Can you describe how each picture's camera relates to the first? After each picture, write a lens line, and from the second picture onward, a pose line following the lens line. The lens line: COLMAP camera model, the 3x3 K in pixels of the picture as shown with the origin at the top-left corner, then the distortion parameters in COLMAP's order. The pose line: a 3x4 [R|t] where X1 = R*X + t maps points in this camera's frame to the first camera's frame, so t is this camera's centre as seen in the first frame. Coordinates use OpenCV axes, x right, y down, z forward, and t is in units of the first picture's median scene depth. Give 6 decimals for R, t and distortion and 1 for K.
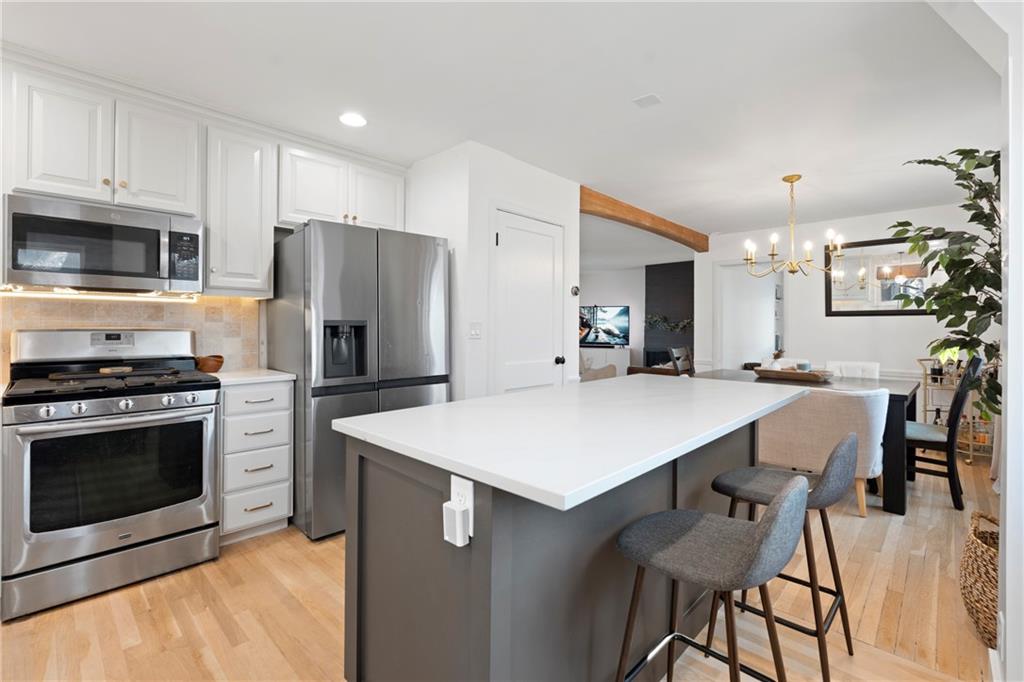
lens RADIAL K [[455.5, 0, 512.0], [0, 455.5, 341.0], [0, 0, 1]] dist [-0.014161, -0.000173]
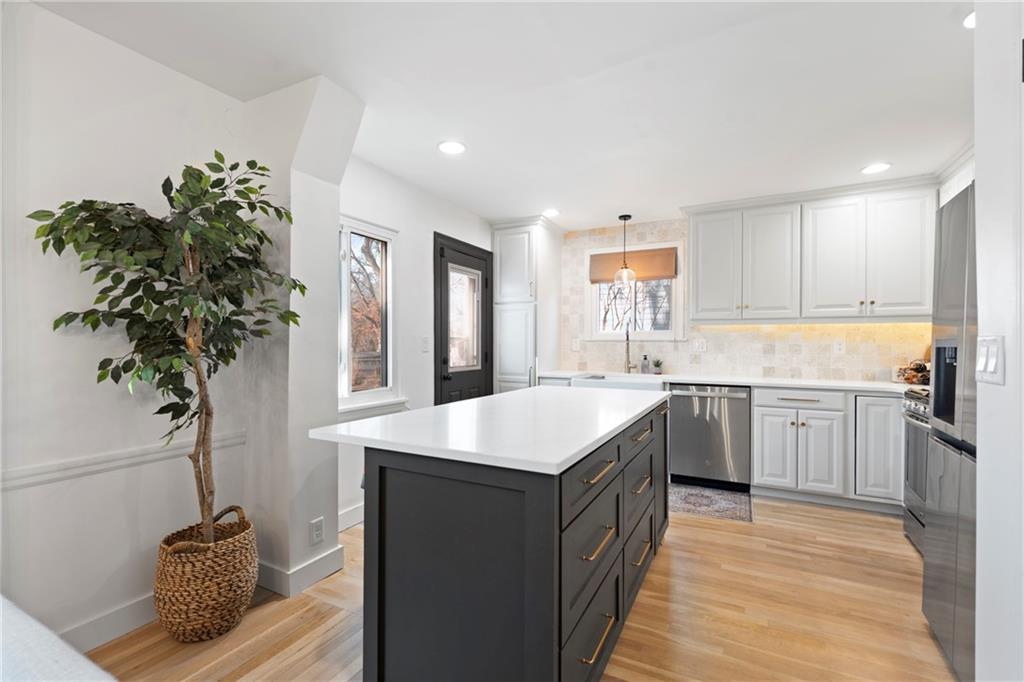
lens RADIAL K [[455.5, 0, 512.0], [0, 455.5, 341.0], [0, 0, 1]] dist [-0.014161, -0.000173]
pose [[-0.959530, -0.001860, -0.281601, 0.626083], [-0.008325, 0.999728, 0.021765, -0.067216], [0.281484, 0.023228, -0.959285, 2.000735]]
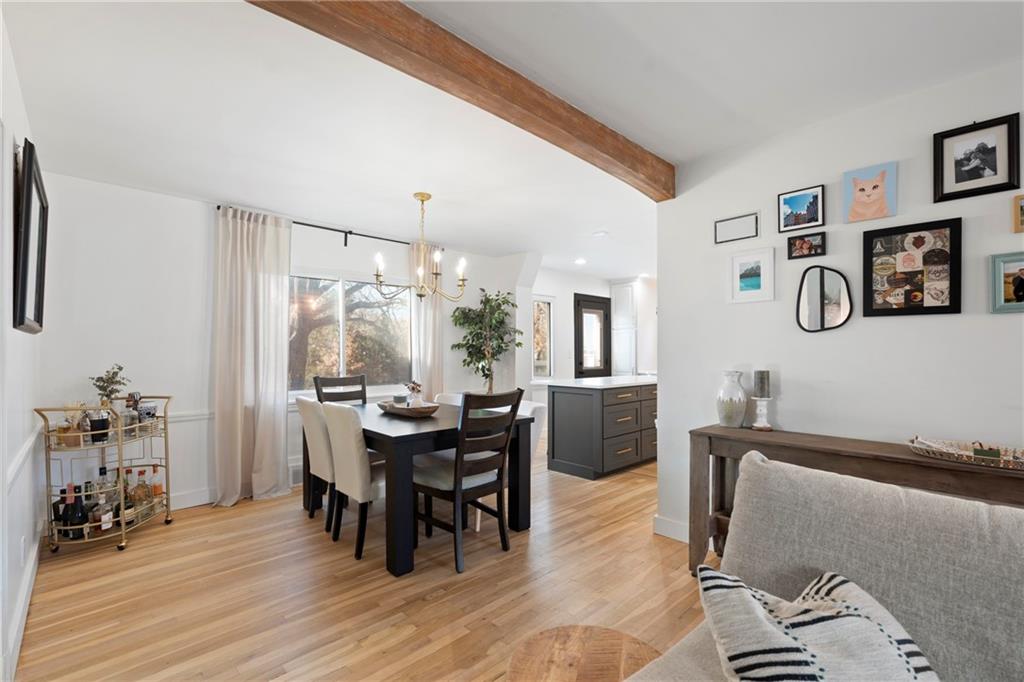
lens RADIAL K [[455.5, 0, 512.0], [0, 455.5, 341.0], [0, 0, 1]] dist [-0.014161, -0.000173]
pose [[-0.998928, 0.005578, 0.045951, 0.730023], [0.005595, 0.999984, 0.000231, -0.116020], [-0.045949, 0.000488, -0.998944, 3.701294]]
